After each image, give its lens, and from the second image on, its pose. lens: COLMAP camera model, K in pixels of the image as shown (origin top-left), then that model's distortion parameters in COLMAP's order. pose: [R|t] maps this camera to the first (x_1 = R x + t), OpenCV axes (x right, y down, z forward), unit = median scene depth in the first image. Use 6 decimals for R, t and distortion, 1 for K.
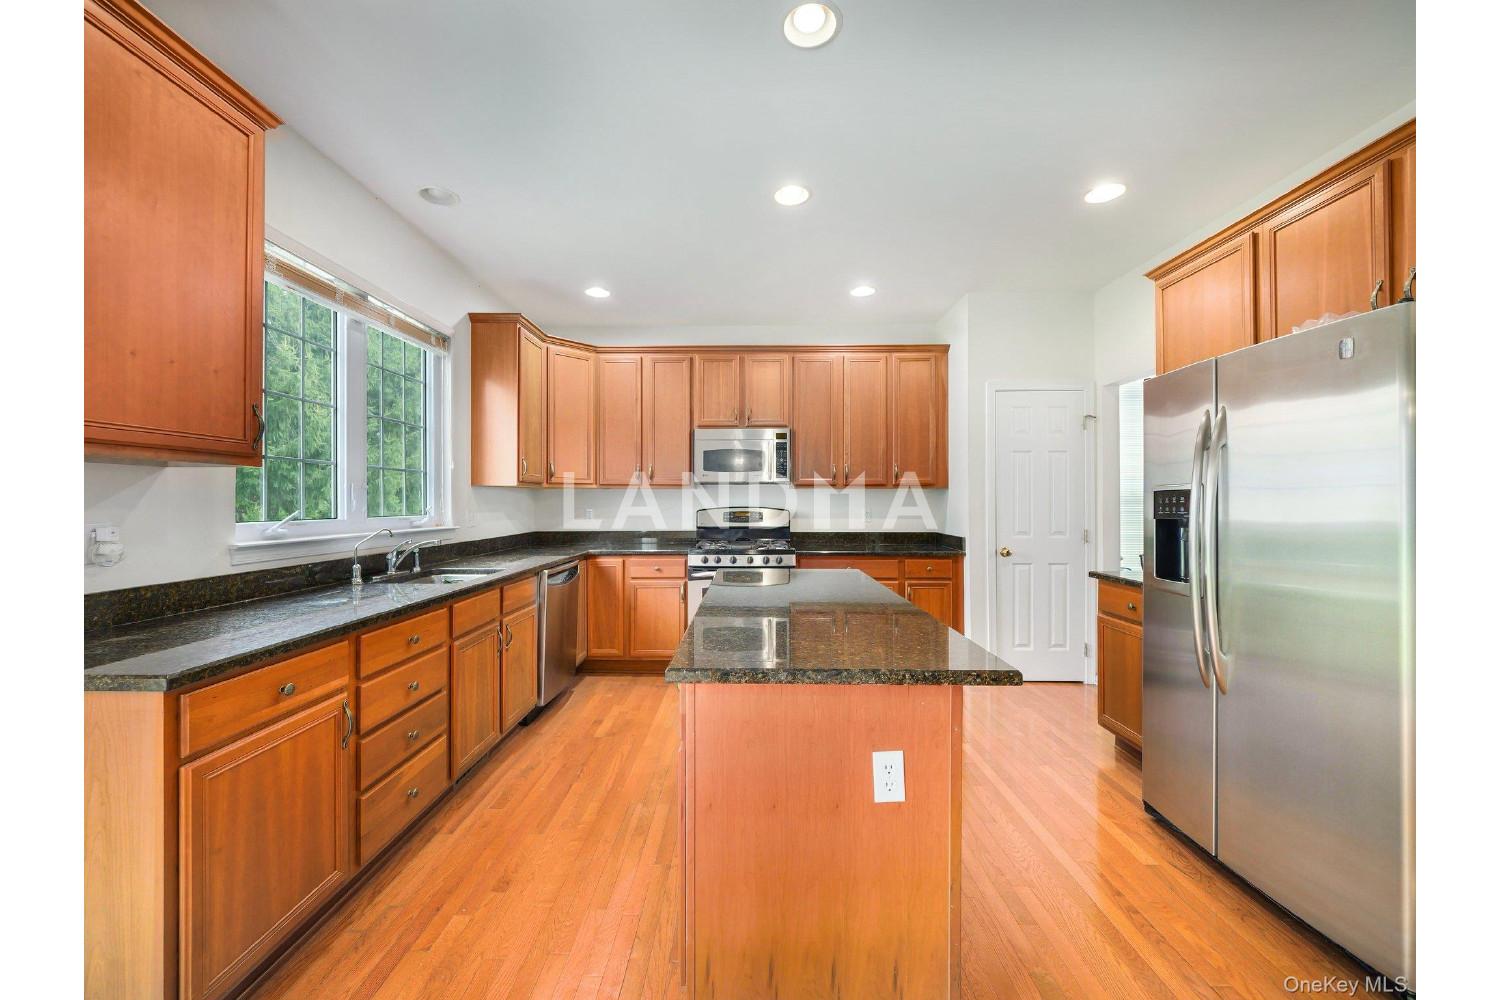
lens RADIAL K [[556.5, 0, 740.1], [0, 556.5, 500.8], [0, 0, 1]] dist [-0.008997, 0.000779]
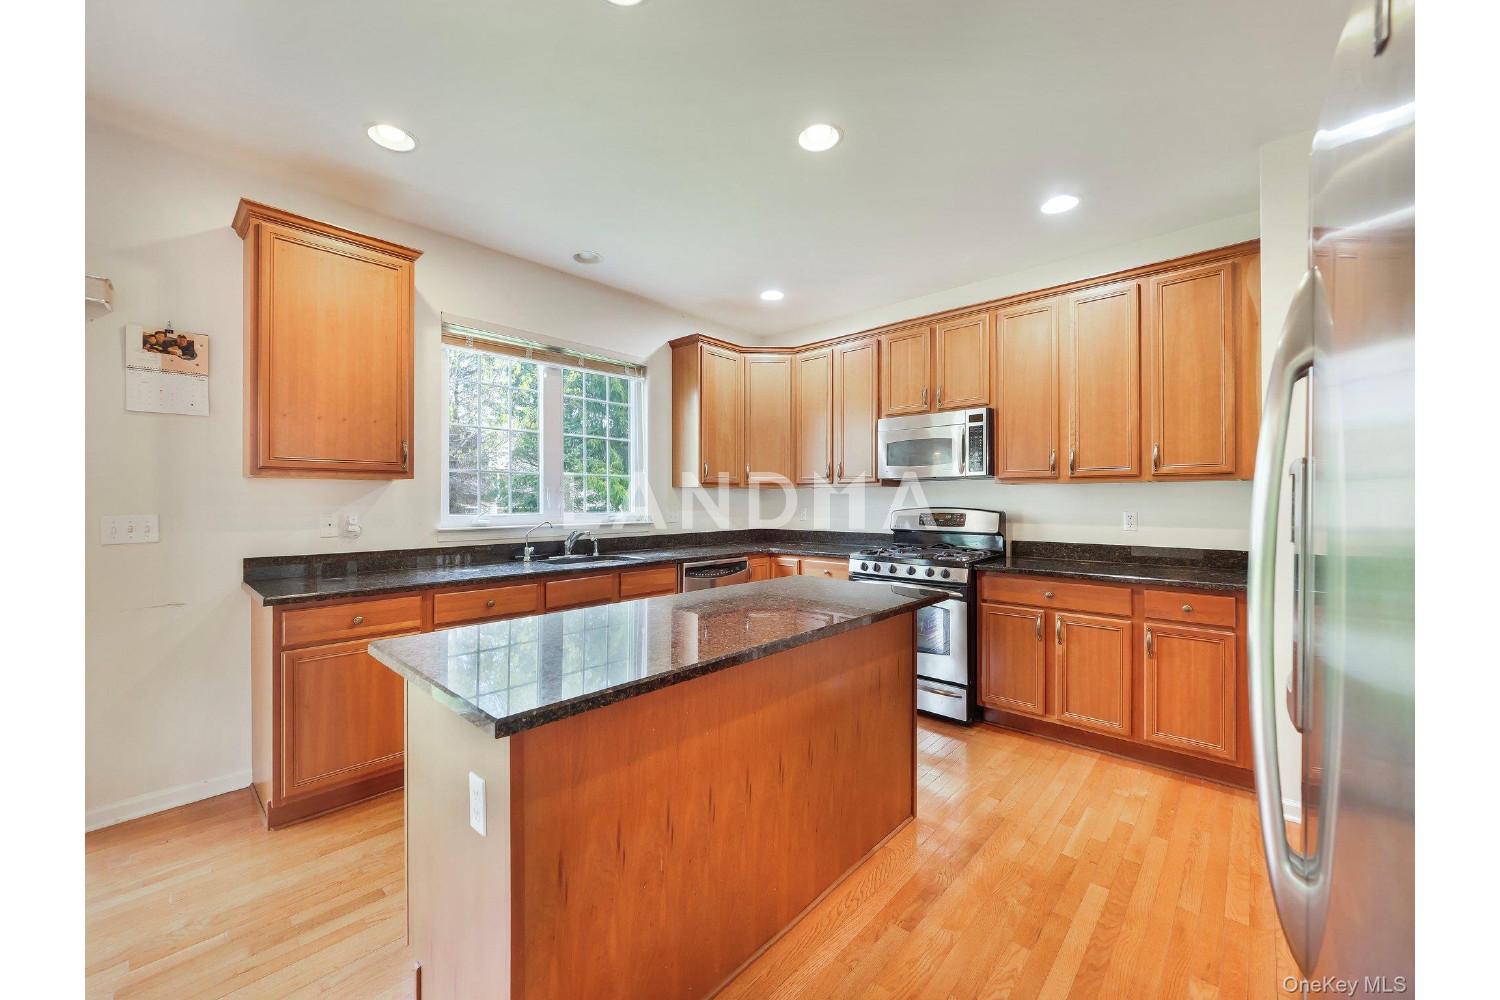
lens RADIAL K [[556.5, 0, 754.6], [0, 556.5, 501.5], [0, 0, 1]] dist [-0.008997, 0.000779]
pose [[0.742672, 0.001595, -0.669654, 0.406115], [0.001470, 0.999991, 0.004012, -0.001507], [0.669654, -0.003964, 0.742662, 0.219377]]
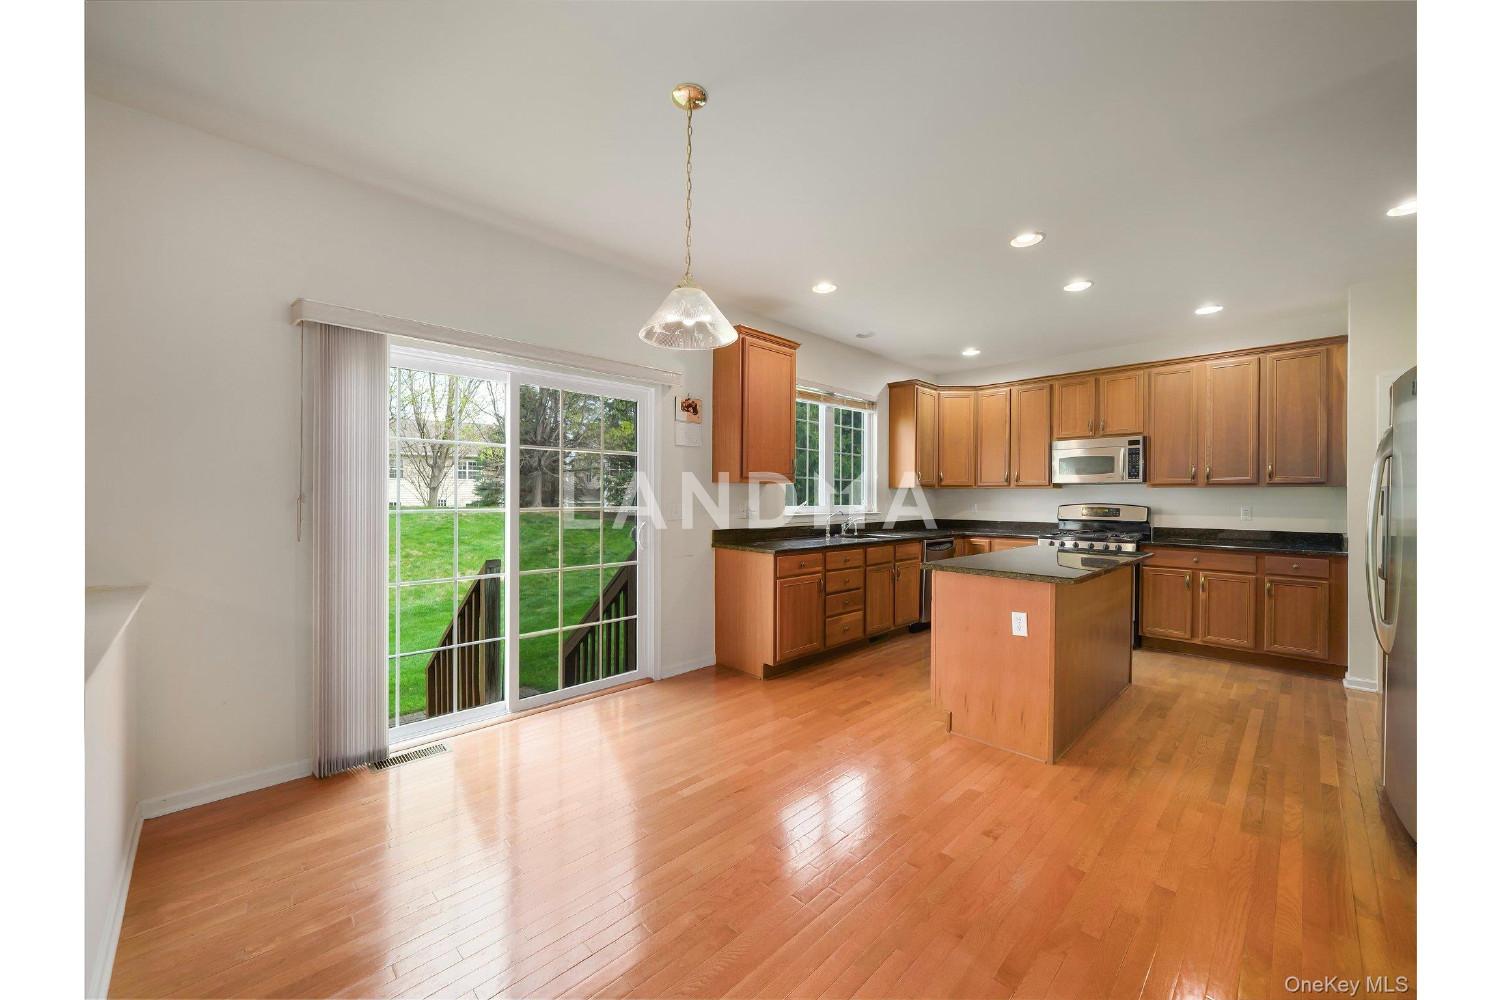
lens RADIAL K [[556.5, 0, 737.3], [0, 556.5, 501.6], [0, 0, 1]] dist [-0.008997, 0.000779]
pose [[0.703830, 0.009340, -0.710307, 0.344943], [-0.003627, 0.999948, 0.009554, -0.001427], [0.710359, -0.004148, 0.703827, -0.444929]]
